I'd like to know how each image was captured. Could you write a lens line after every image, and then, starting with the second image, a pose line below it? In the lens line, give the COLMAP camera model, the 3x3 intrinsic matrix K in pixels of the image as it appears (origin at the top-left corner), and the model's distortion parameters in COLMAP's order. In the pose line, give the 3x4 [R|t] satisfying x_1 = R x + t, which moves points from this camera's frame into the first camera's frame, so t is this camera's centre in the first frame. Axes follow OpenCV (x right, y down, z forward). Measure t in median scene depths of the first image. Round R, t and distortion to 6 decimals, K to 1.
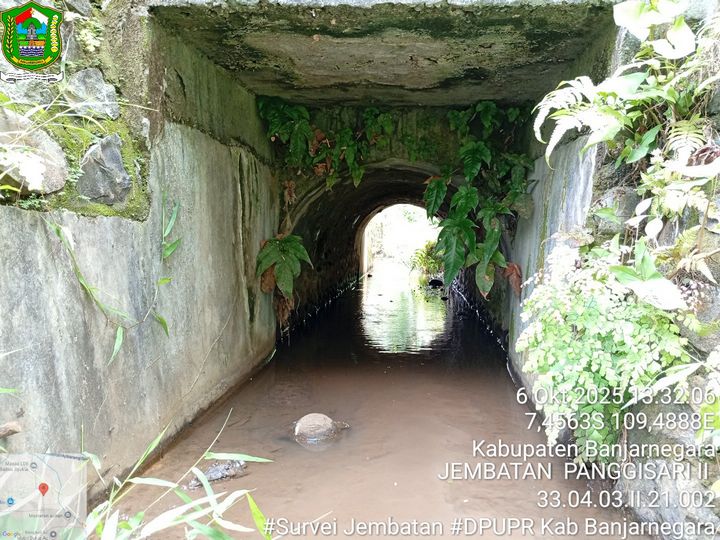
lens RADIAL K [[554.5, 0, 360.0], [0, 554.5, 270.0], [0, 0, 1]] dist [0.122296, -0.254425]
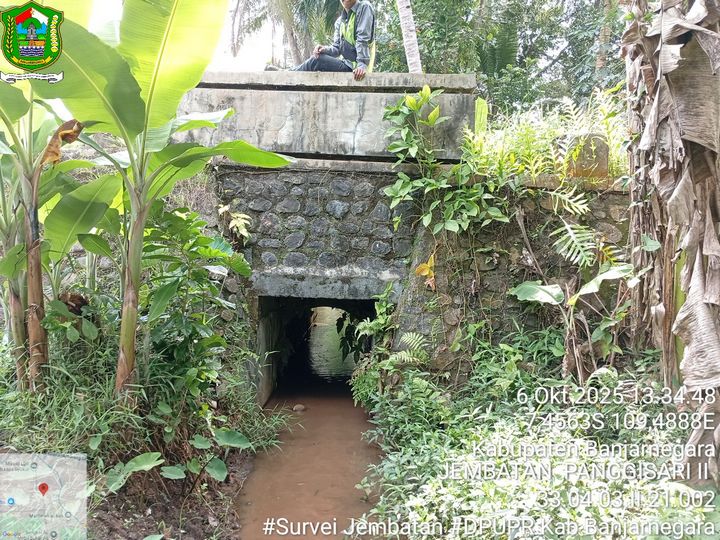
lens RADIAL K [[550.5, 0, 357.9], [0, 550.5, 268.9], [0, 0, 1]] dist [0.113138, -0.218866]
pose [[0.995415, 0.002848, 0.095610, -0.038596], [0.000187, 0.999497, -0.031714, -0.328523], [-0.095653, 0.031586, 0.994914, -1.730751]]
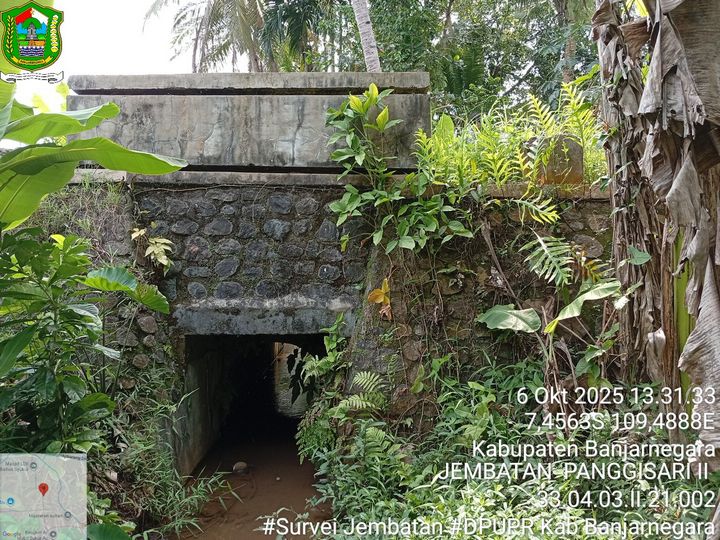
lens RADIAL K [[554.5, 0, 360.0], [0, 554.5, 270.0], [0, 0, 1]] dist [0.122296, -0.254425]
pose [[0.990174, -0.028528, 0.136900, 0.115129], [0.039288, 0.996291, -0.076551, -0.341955], [-0.134208, 0.081177, 0.987623, -1.433934]]
